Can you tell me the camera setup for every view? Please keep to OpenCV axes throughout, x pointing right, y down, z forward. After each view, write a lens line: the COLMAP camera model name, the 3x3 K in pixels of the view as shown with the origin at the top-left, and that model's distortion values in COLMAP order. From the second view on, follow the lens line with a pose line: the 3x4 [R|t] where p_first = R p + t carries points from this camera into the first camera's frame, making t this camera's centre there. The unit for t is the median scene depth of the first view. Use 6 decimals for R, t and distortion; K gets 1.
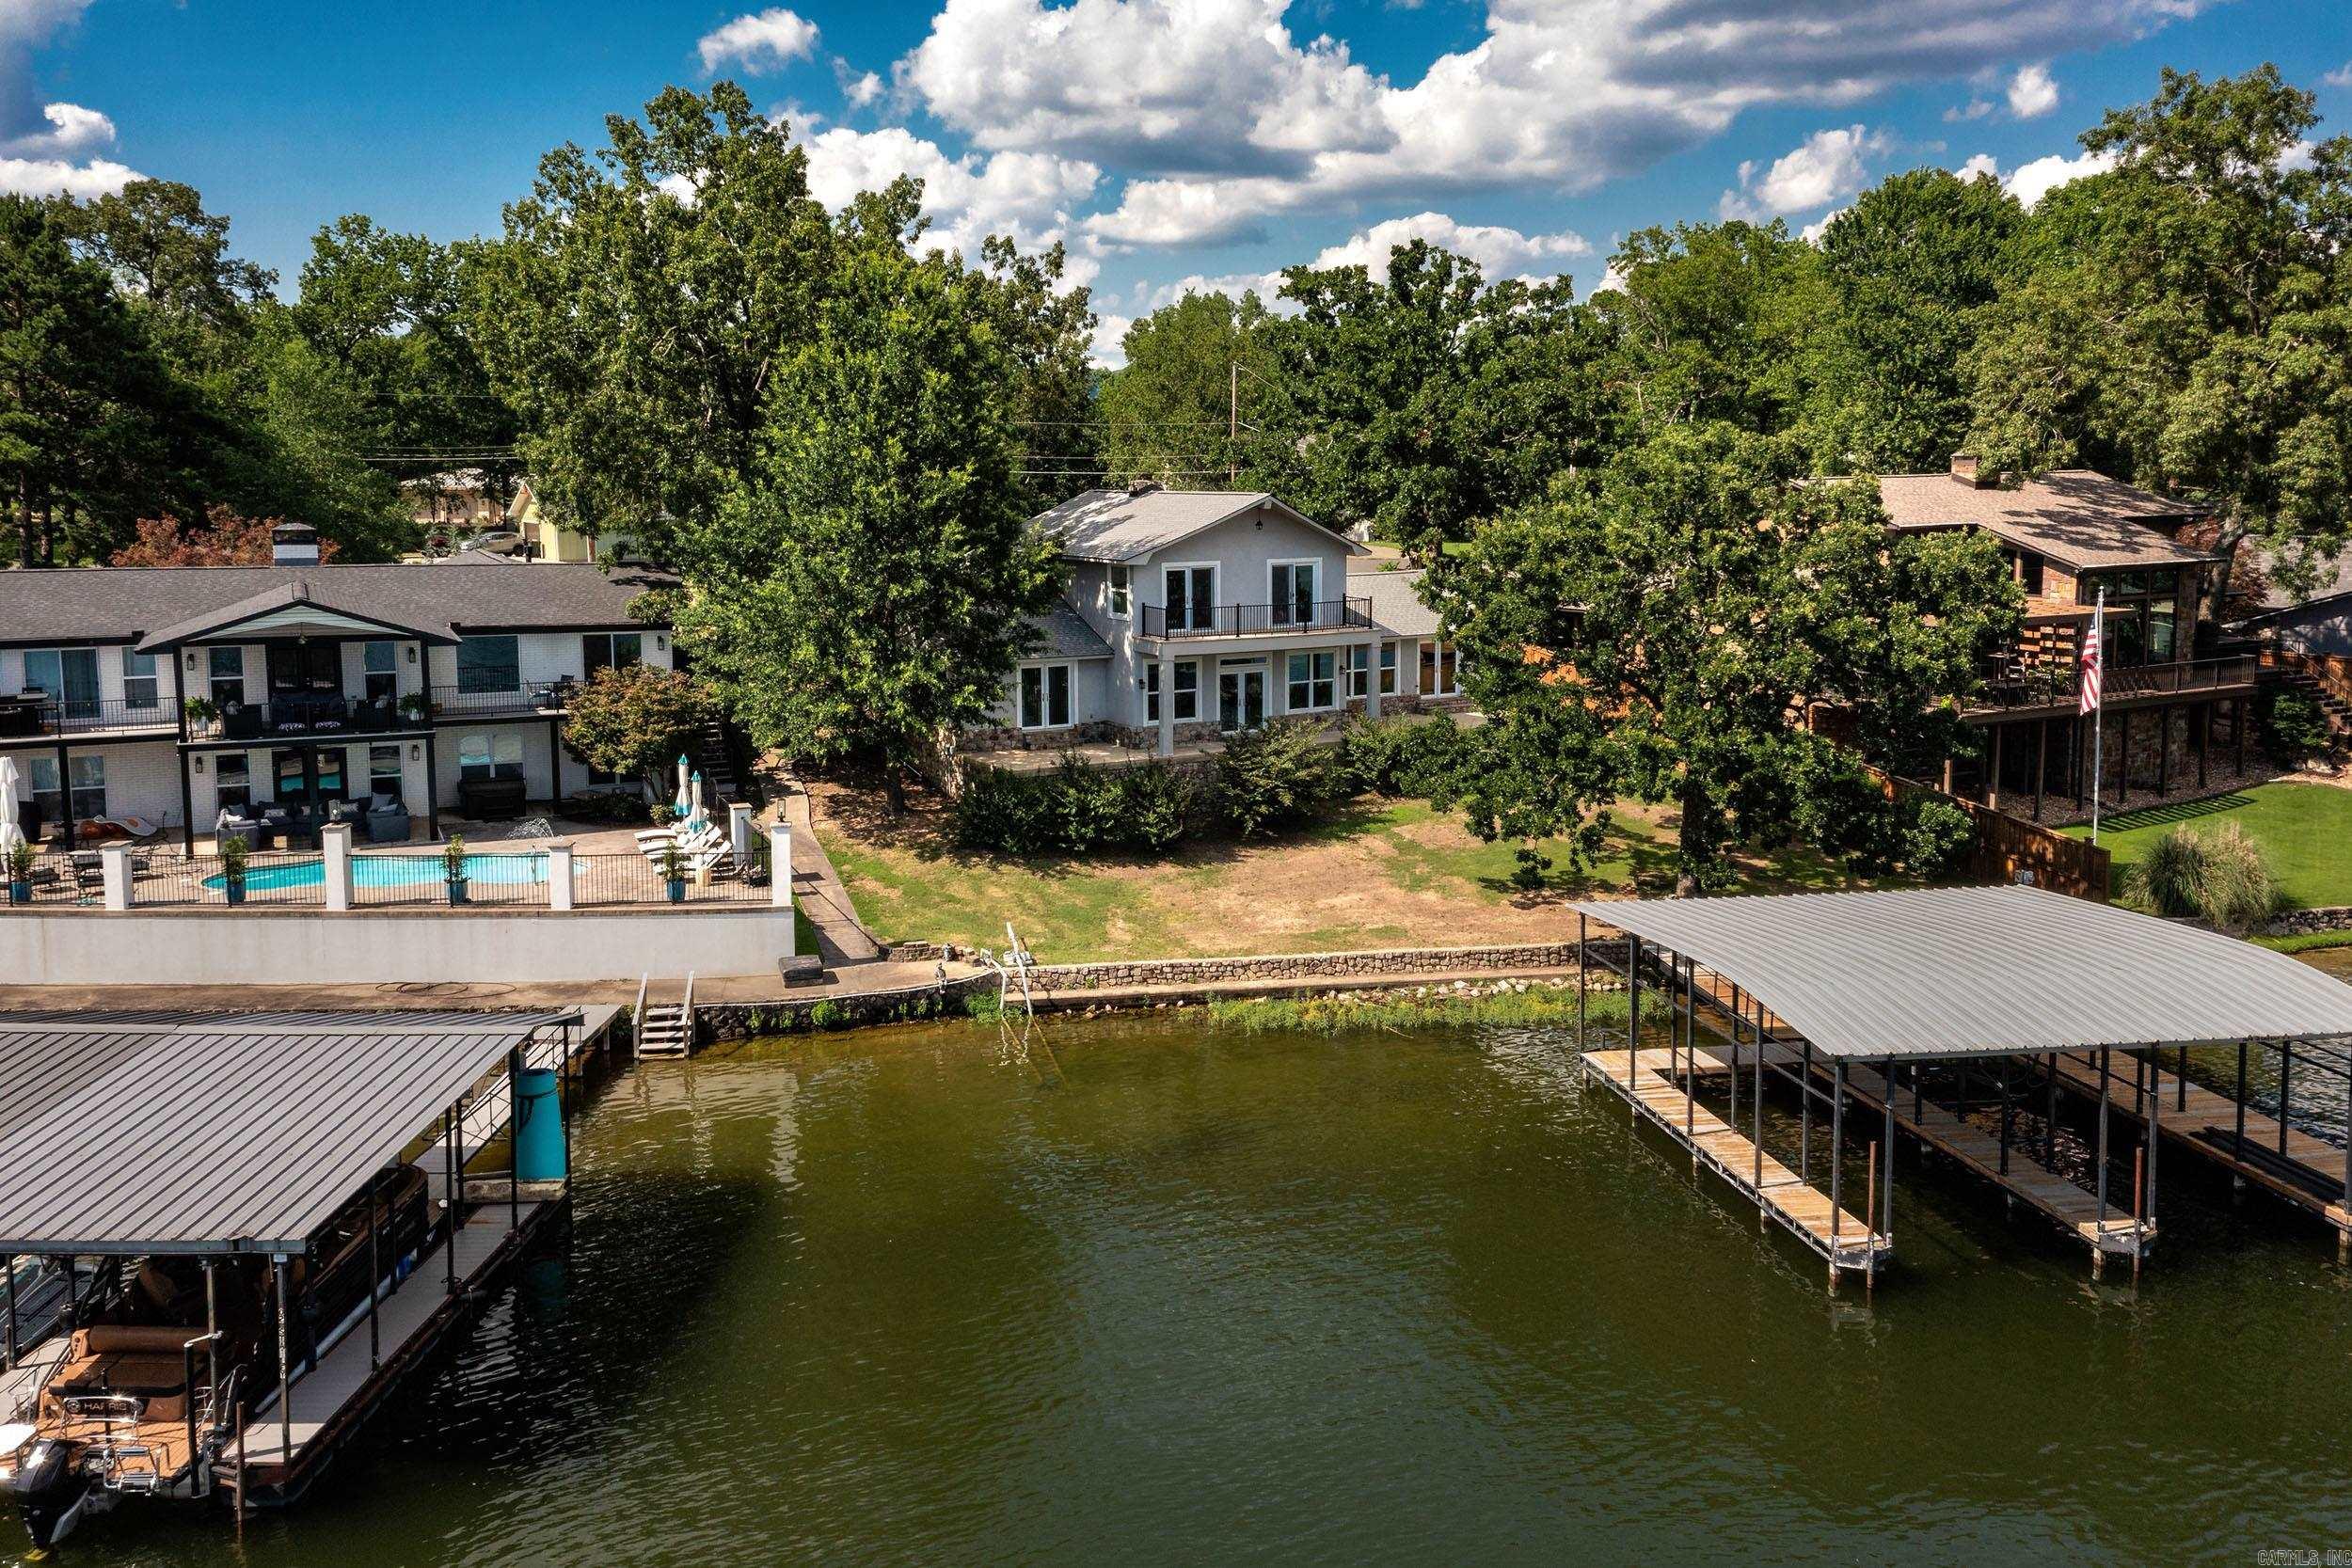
lens RADIAL K [[1894.9, 0, 1113.2], [0, 1894.9, 714.5], [0, 0, 1]] dist [0.231713, -0.289948]
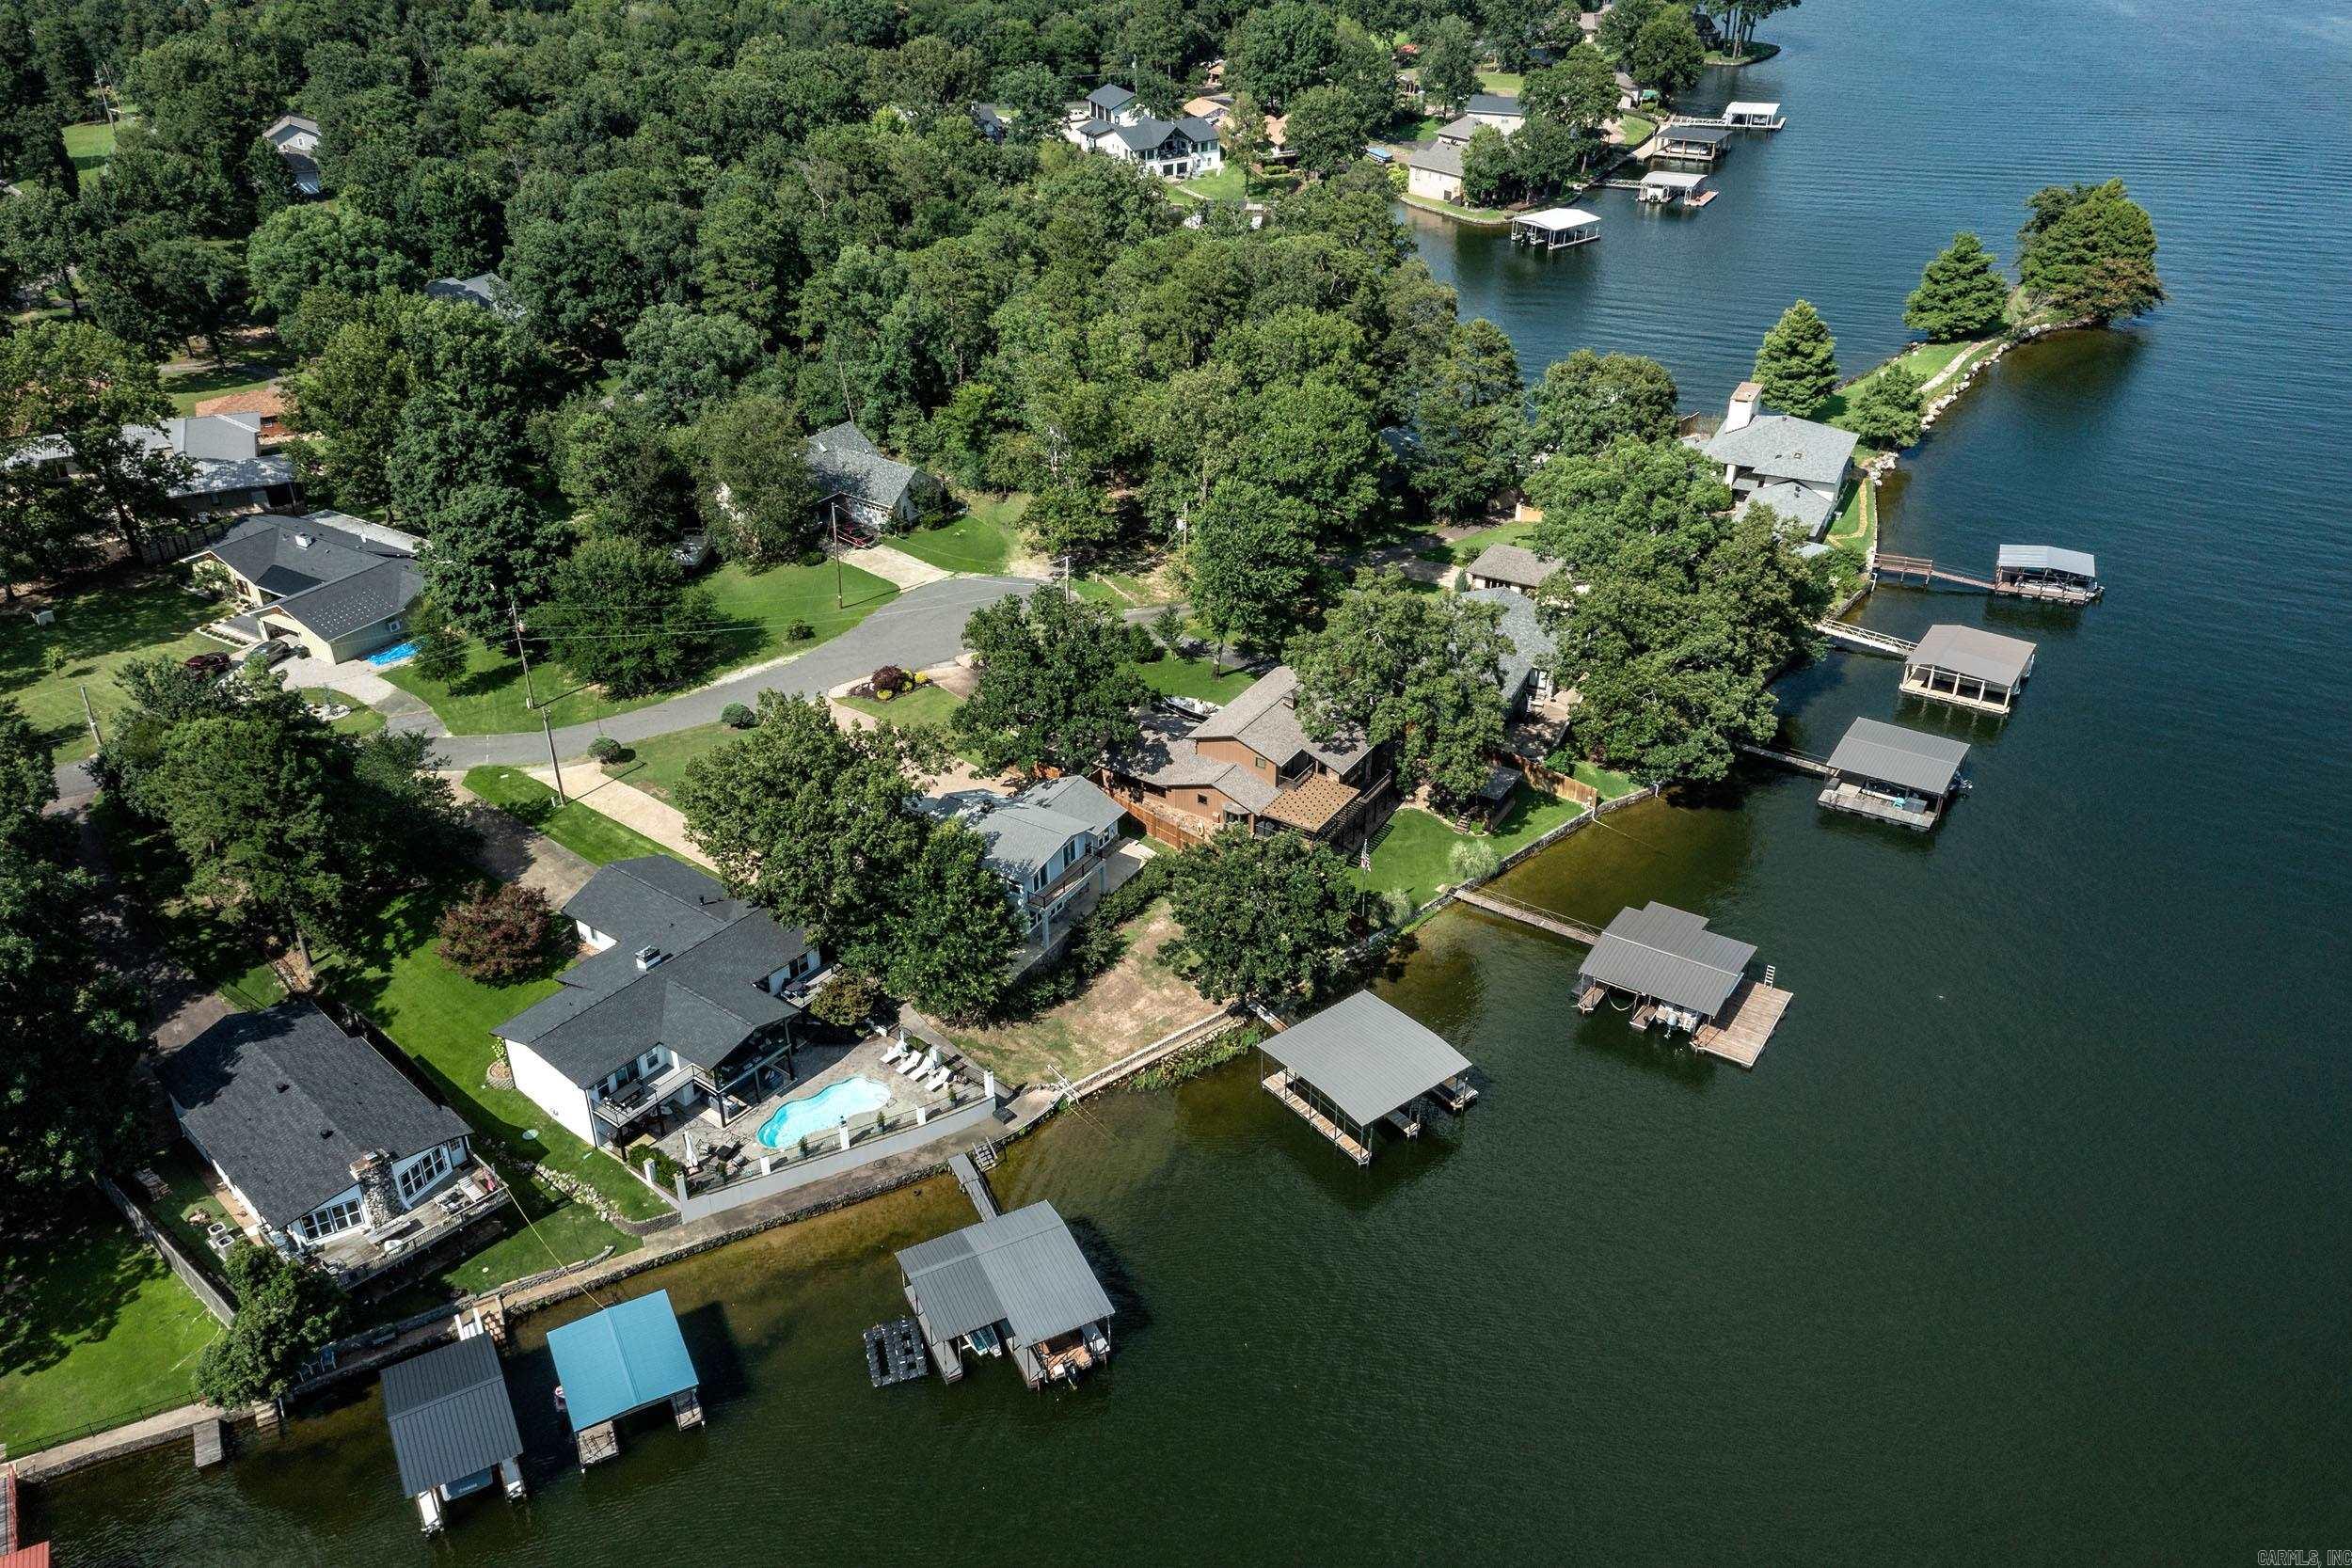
lens RADIAL K [[1765.1, 0, 1145.9], [0, 1765.1, 777.3], [0, 0, 1]] dist [0.236090, -0.280330]
pose [[0.890320, -0.242695, 0.385265, -0.696633], [0.093076, 0.925250, 0.367763, -1.026481], [-0.445721, -0.291568, 0.846357, -0.950145]]
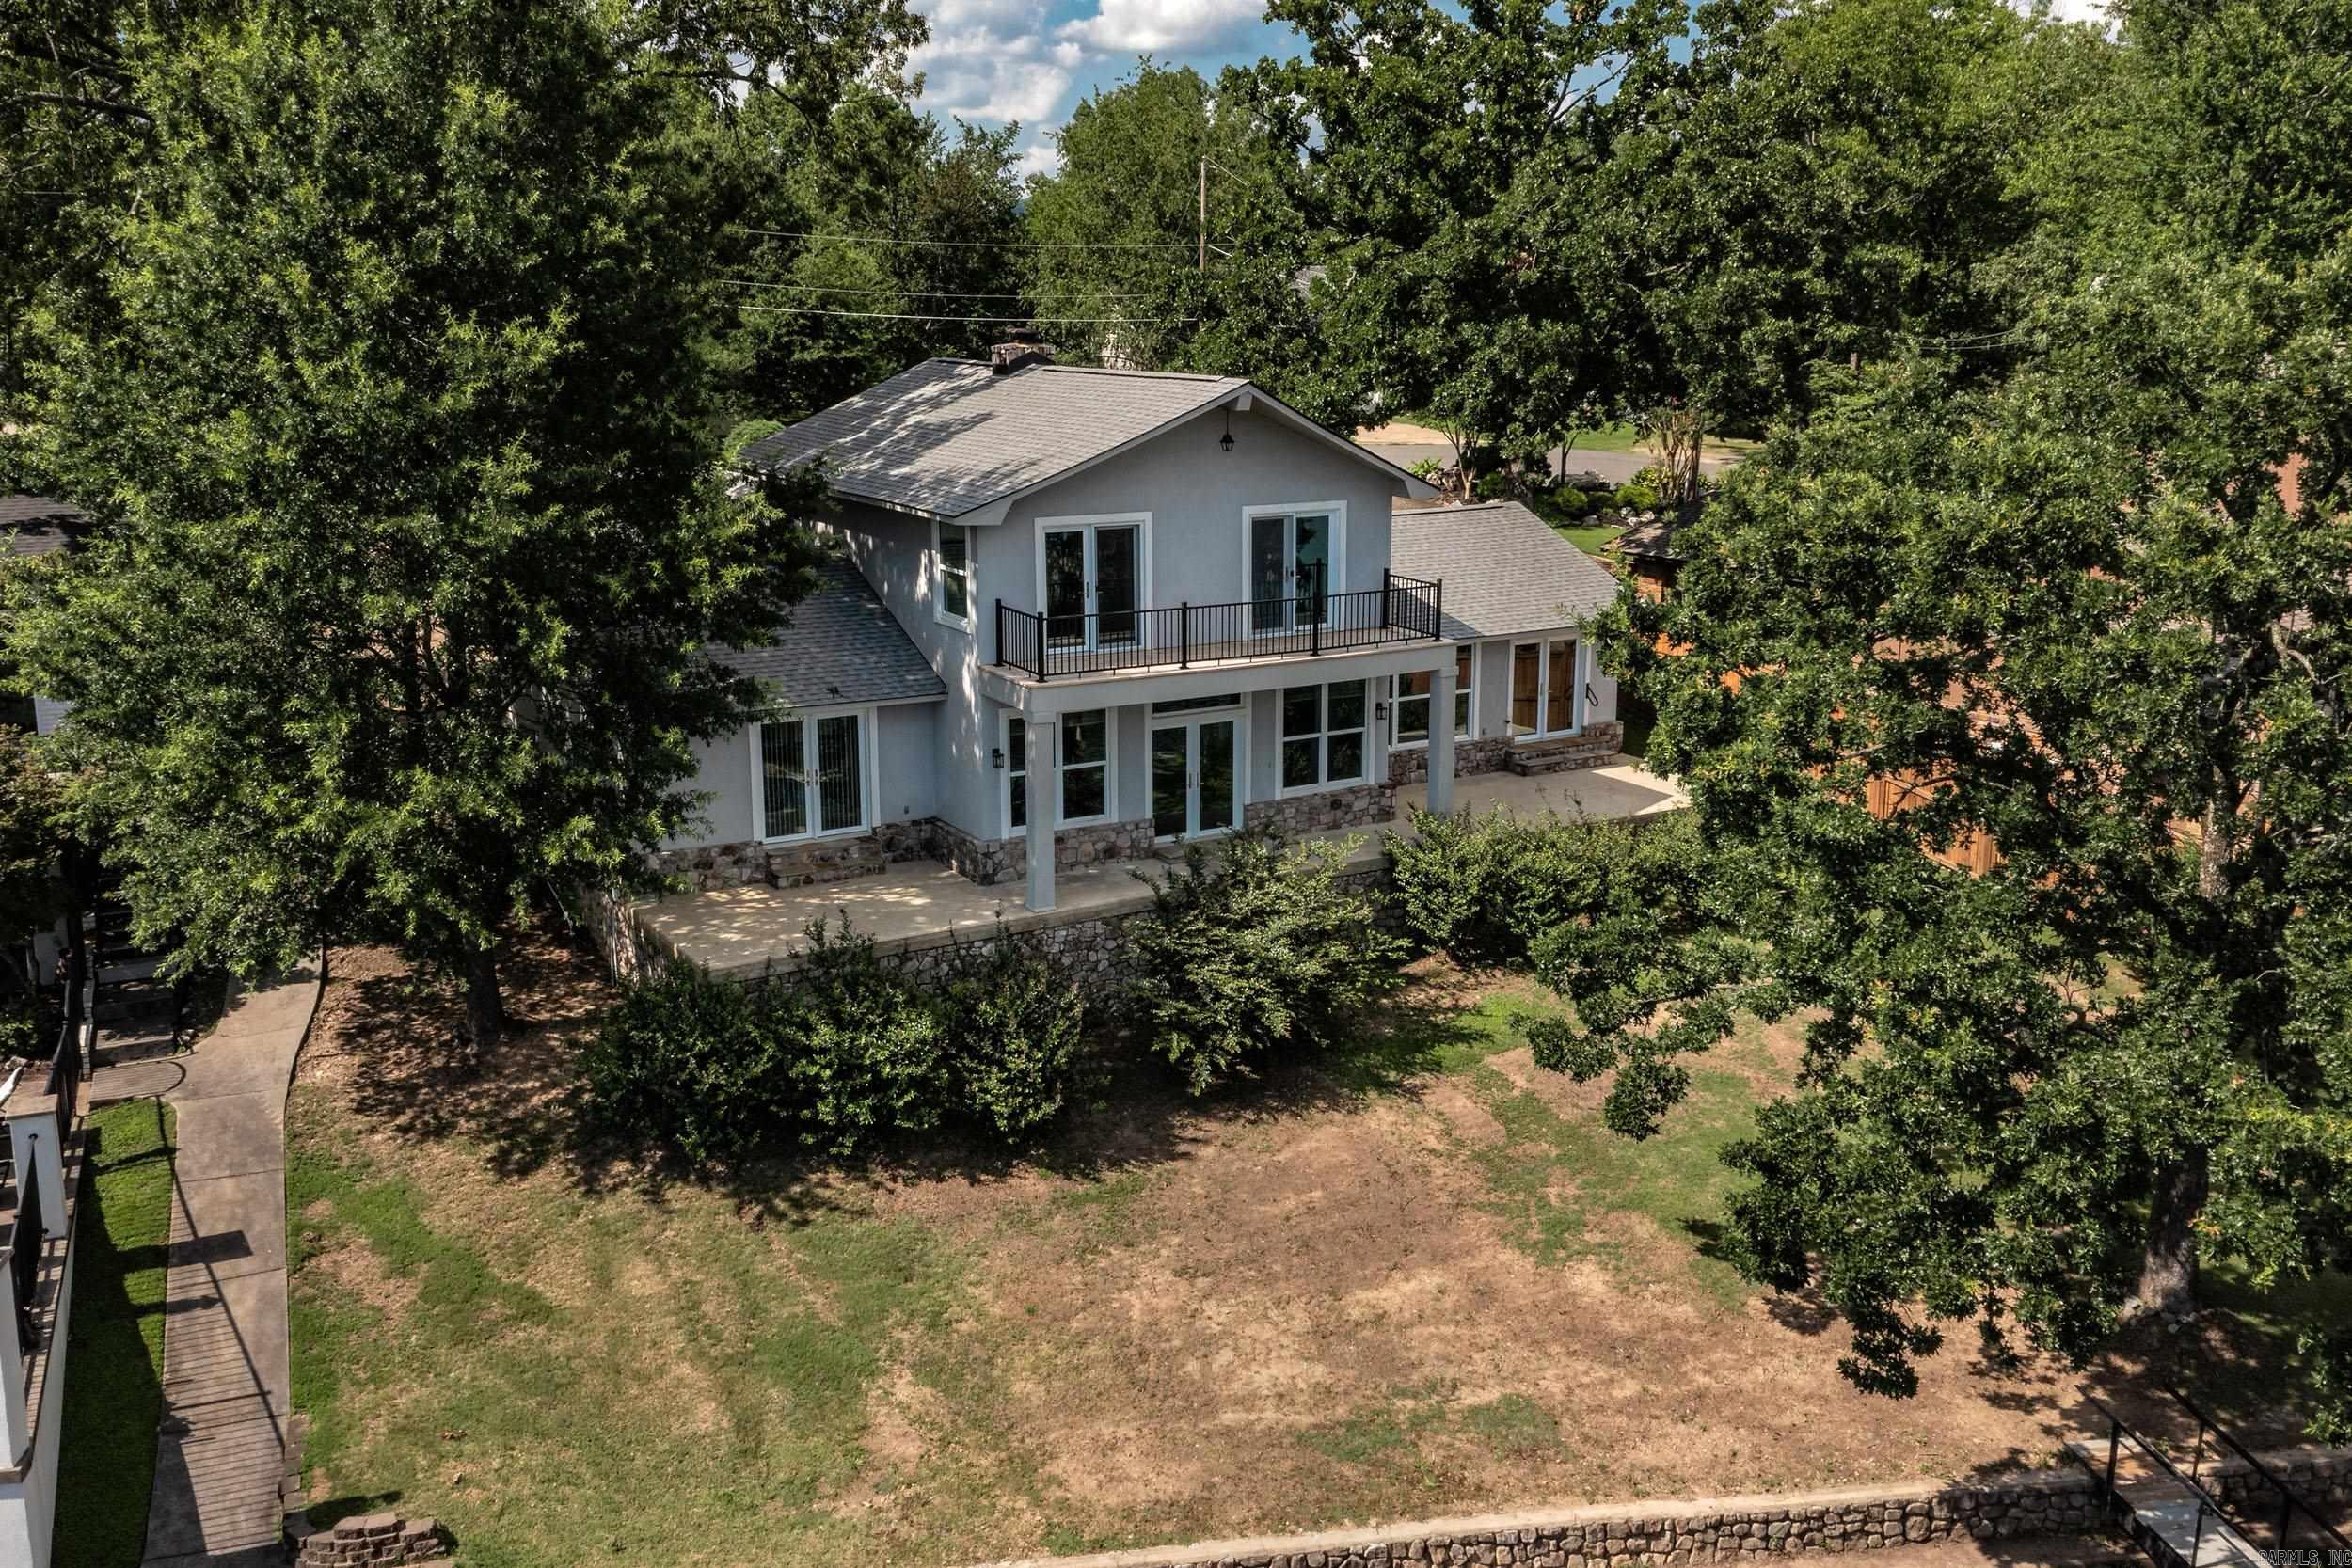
lens RADIAL K [[1931.5, 0, 1176.0], [0, 1931.5, 784.0], [0, 0, 1]] dist [0.158737, -0.001989]
pose [[0.999100, -0.004075, 0.042219, 0.042518], [-0.000679, 0.993710, 0.111980, -0.069603], [-0.042410, -0.111908, 0.992813, 0.495127]]
